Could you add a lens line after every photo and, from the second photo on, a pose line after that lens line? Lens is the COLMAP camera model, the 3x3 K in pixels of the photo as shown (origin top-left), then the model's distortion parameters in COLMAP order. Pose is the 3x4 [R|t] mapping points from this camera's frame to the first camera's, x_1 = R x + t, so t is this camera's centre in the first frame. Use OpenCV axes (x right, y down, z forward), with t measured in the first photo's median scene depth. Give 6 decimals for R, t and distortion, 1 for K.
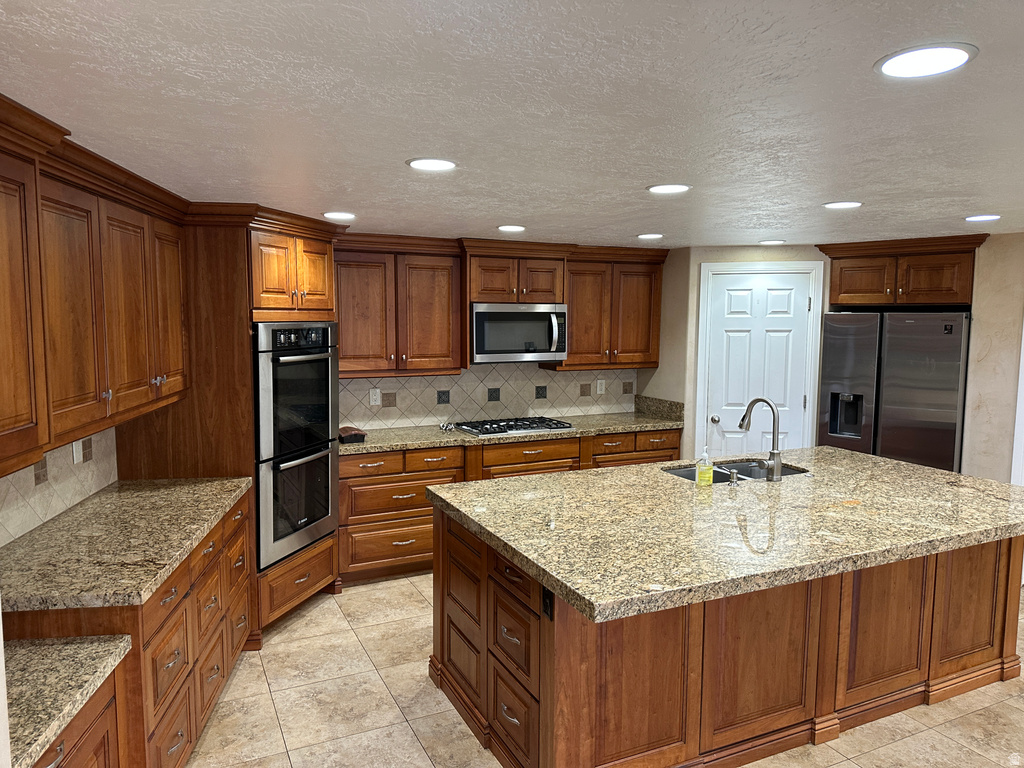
lens RADIAL K [[708.6, 0, 504.7], [0, 708.6, 346.3], [0, 0, 1]] dist [0.078248, -0.080252]
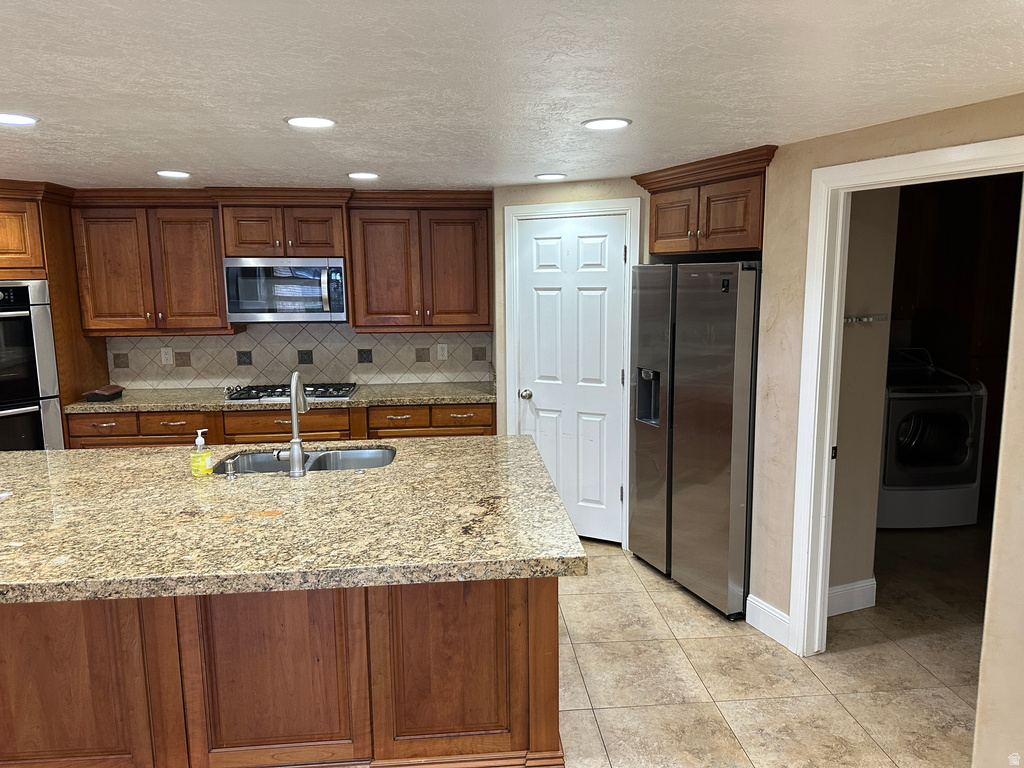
lens RADIAL K [[708.6, 0, 556.0], [0, 708.6, 347.5], [0, 0, 1]] dist [0.078248, -0.080252]
pose [[0.936886, 0.026718, -0.348612, 0.651480], [-0.004337, 0.997887, 0.064823, -0.006977], [0.349607, -0.059220, 0.935023, 0.253184]]
